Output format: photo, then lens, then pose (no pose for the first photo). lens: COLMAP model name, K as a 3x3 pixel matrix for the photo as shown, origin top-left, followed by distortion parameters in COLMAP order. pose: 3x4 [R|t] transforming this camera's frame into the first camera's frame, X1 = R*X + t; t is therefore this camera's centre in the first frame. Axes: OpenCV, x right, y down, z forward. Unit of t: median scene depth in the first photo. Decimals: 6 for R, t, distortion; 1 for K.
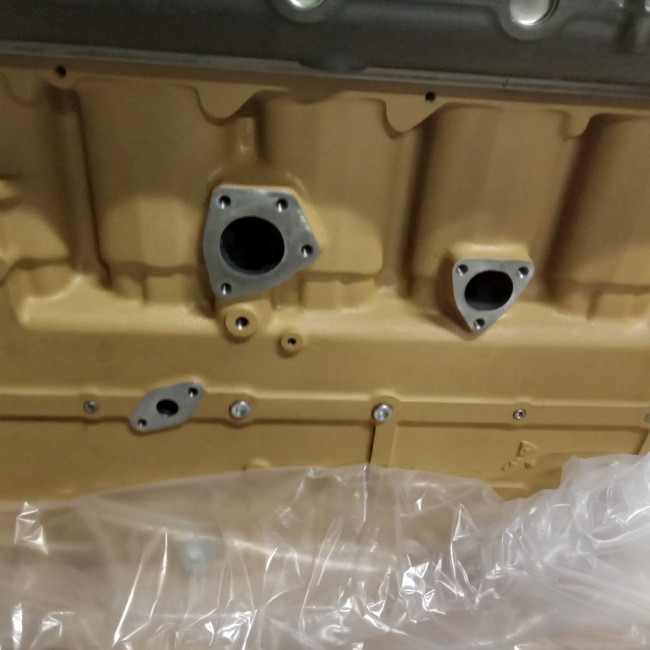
lens RADIAL K [[681.7, 0, 331.7], [0, 681.7, 302.7], [0, 0, 1]] dist [0.011157, -0.009521]
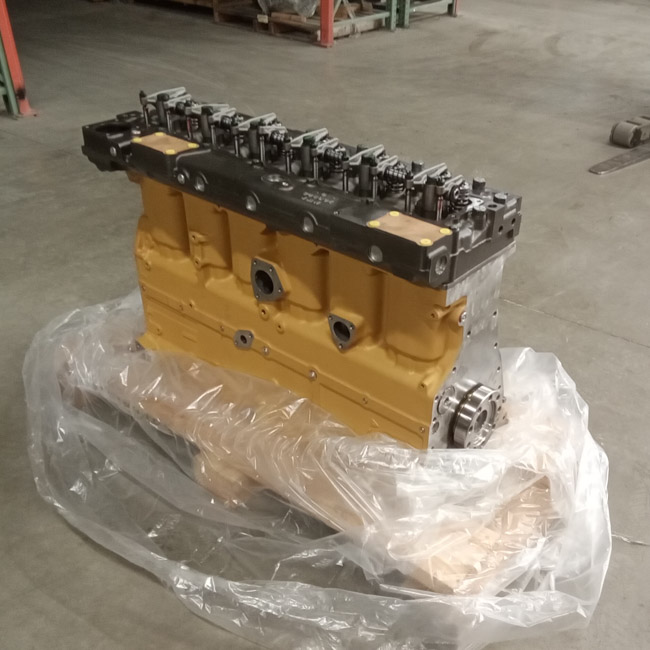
lens RADIAL K [[674.2, 0, 325.0], [0, 674.2, 325.0], [0, 0, 1]] dist [0.019260, 0.015970]
pose [[0.741808, 0.314285, -0.592407, 1.393979], [-0.321344, 0.941946, 0.097339, -0.219132], [0.588607, 0.118160, 0.799737, -0.733802]]
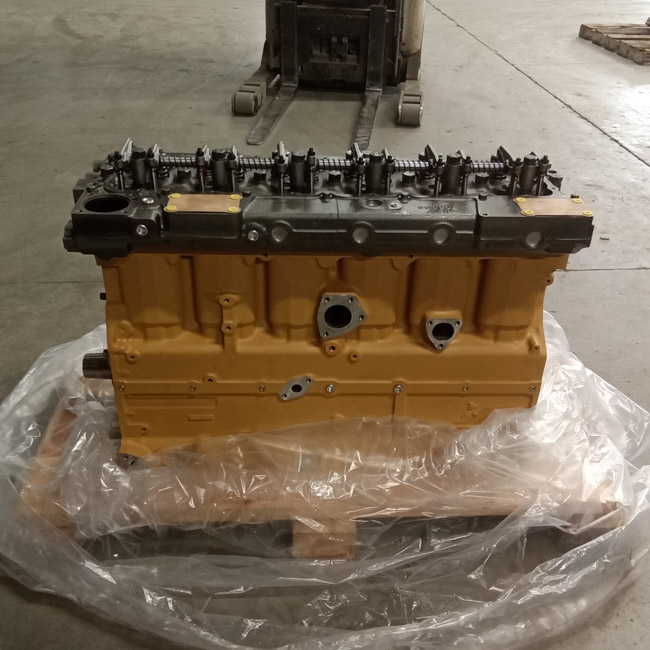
lens RADIAL K [[681.7, 0, 331.7], [0, 681.7, 302.7], [0, 0, 1]] dist [0.011157, -0.009521]
pose [[0.998255, -0.027497, -0.052261, -0.013012], [0.027463, 0.999622, -0.001383, -0.113475], [0.052280, -0.000055, 0.998632, -1.180150]]
